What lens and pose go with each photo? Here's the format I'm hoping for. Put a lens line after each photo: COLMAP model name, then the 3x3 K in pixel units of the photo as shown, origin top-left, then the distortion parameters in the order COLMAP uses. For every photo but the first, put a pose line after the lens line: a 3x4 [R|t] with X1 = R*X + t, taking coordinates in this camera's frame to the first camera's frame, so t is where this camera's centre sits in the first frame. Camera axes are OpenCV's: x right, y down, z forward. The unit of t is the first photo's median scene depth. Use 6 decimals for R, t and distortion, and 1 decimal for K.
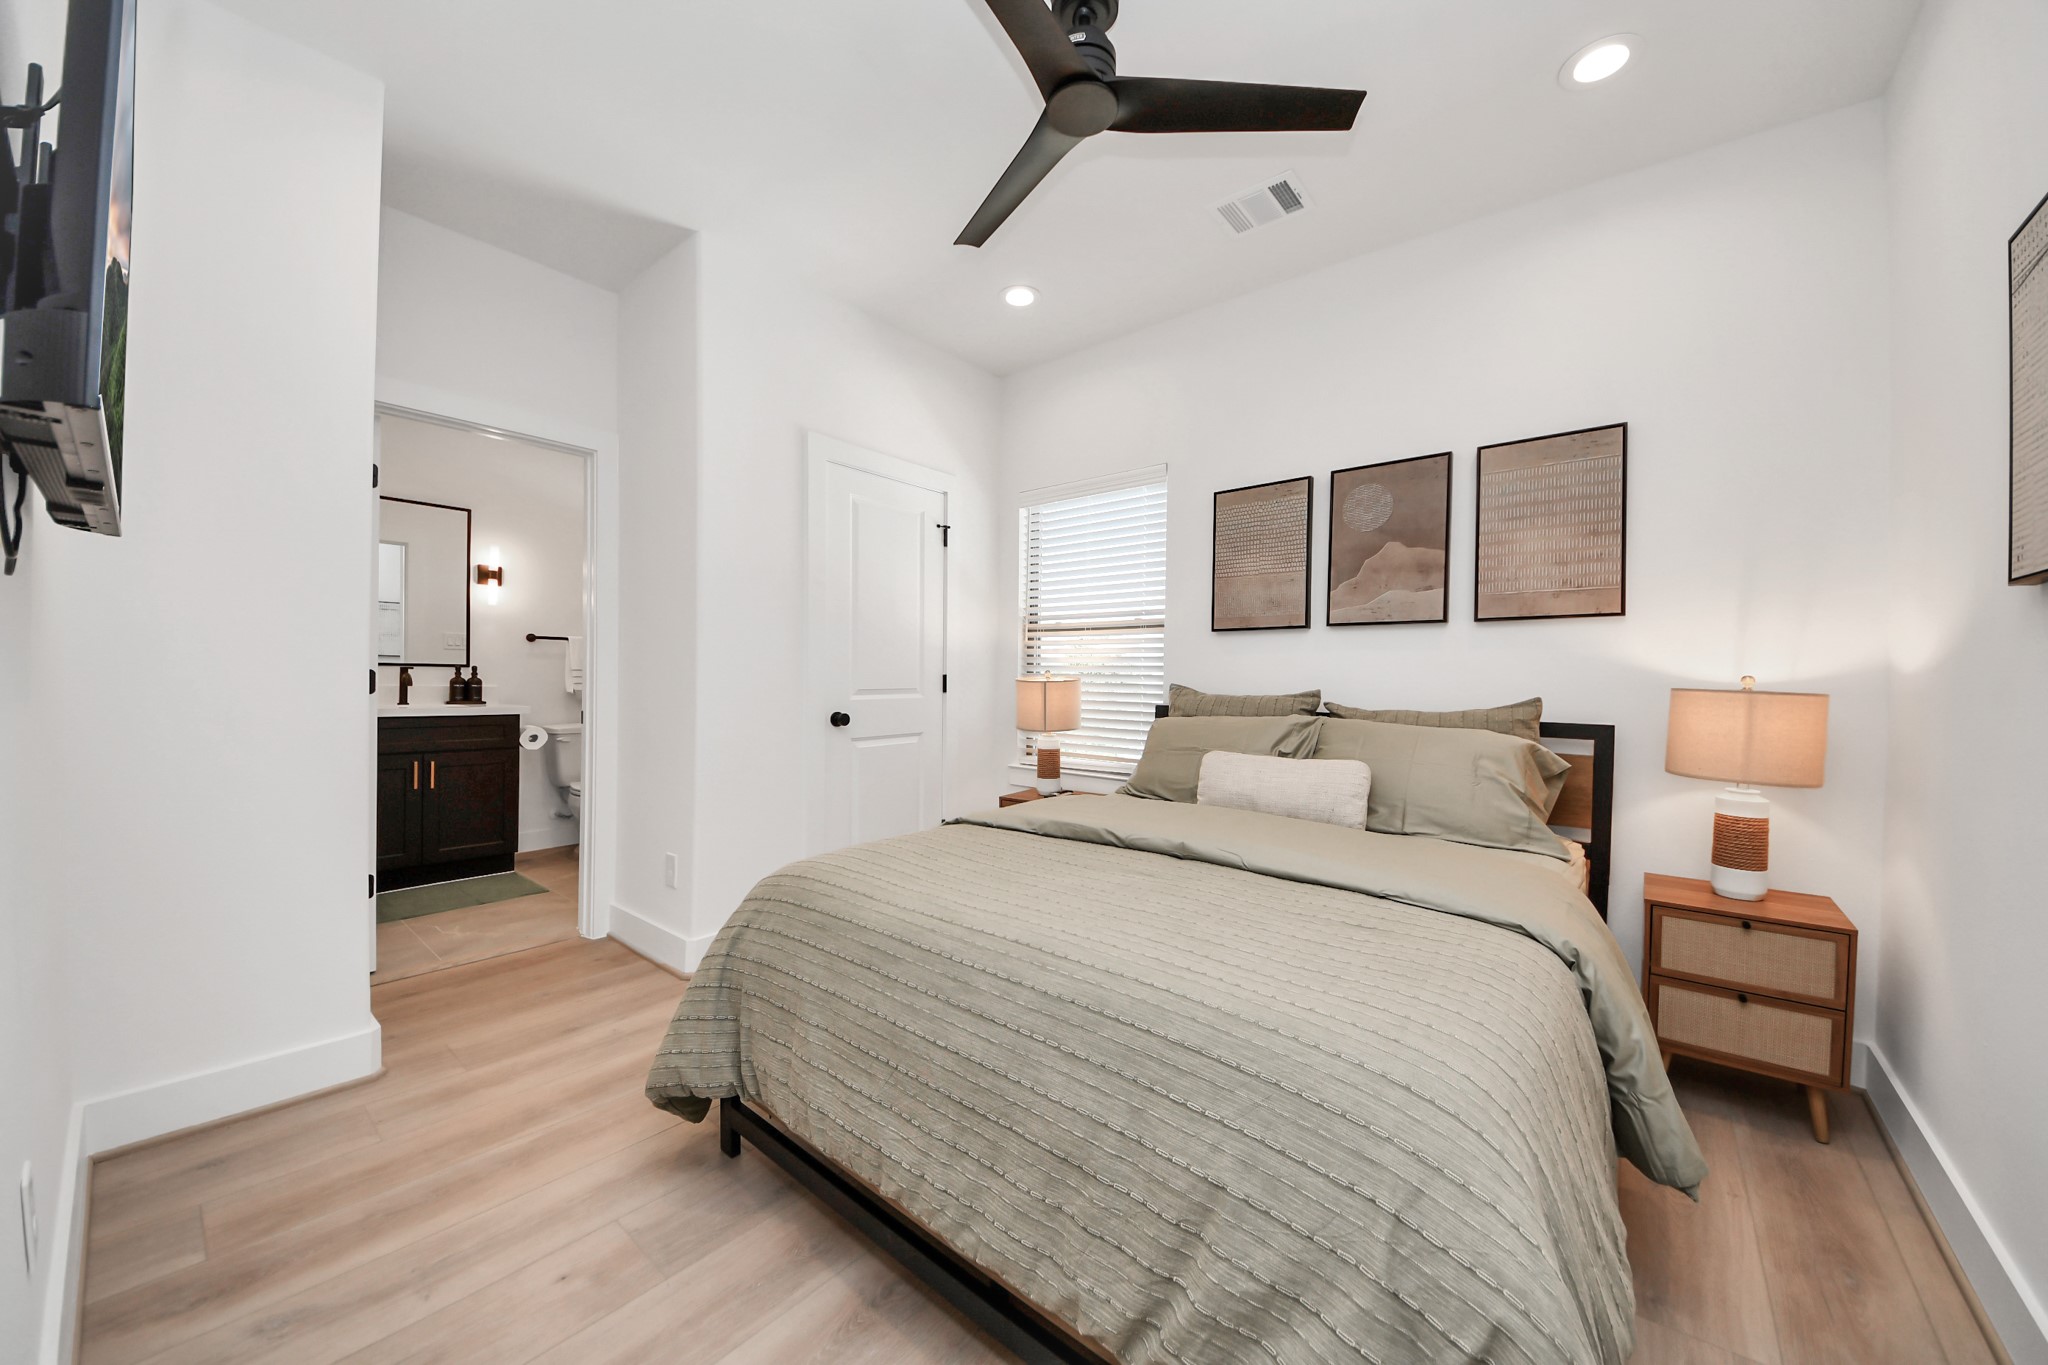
lens RADIAL K [[756.1, 0, 1039.7], [0, 756.1, 682.5], [0, 0, 1]] dist [-0.009774, -0.001269]
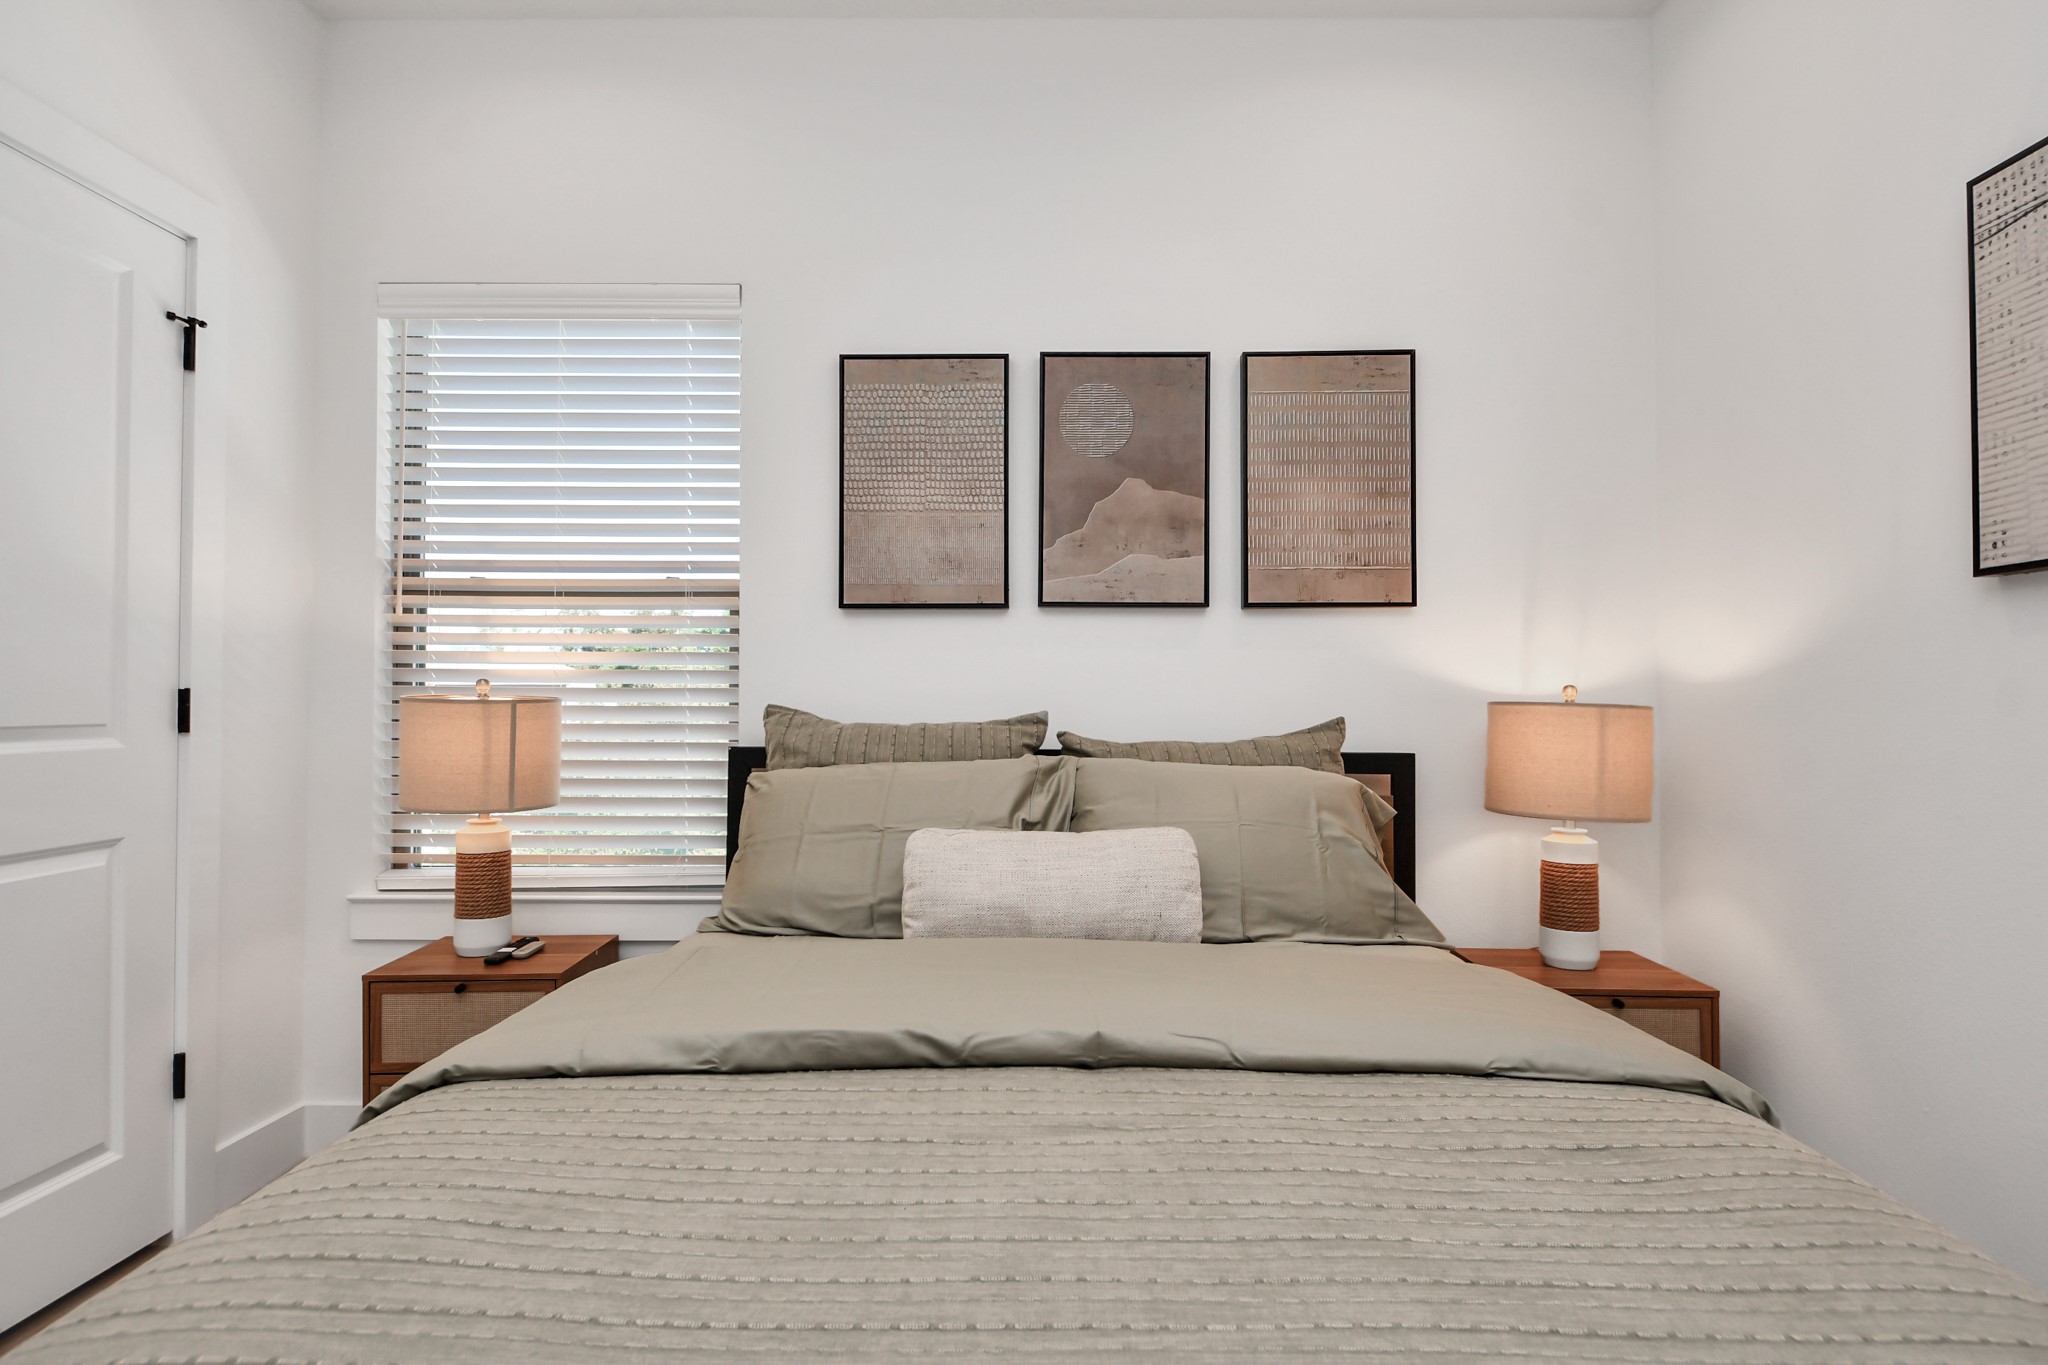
lens RADIAL K [[1114.7, 0, 1009.1], [0, 1114.7, 676.7], [0, 0, 1]] dist [0.010451, -0.003076]
pose [[0.778246, 0.008497, 0.627902, -0.219977], [0.010776, 0.999581, -0.026883, 0.005910], [-0.627867, 0.027688, 0.777828, 0.366629]]
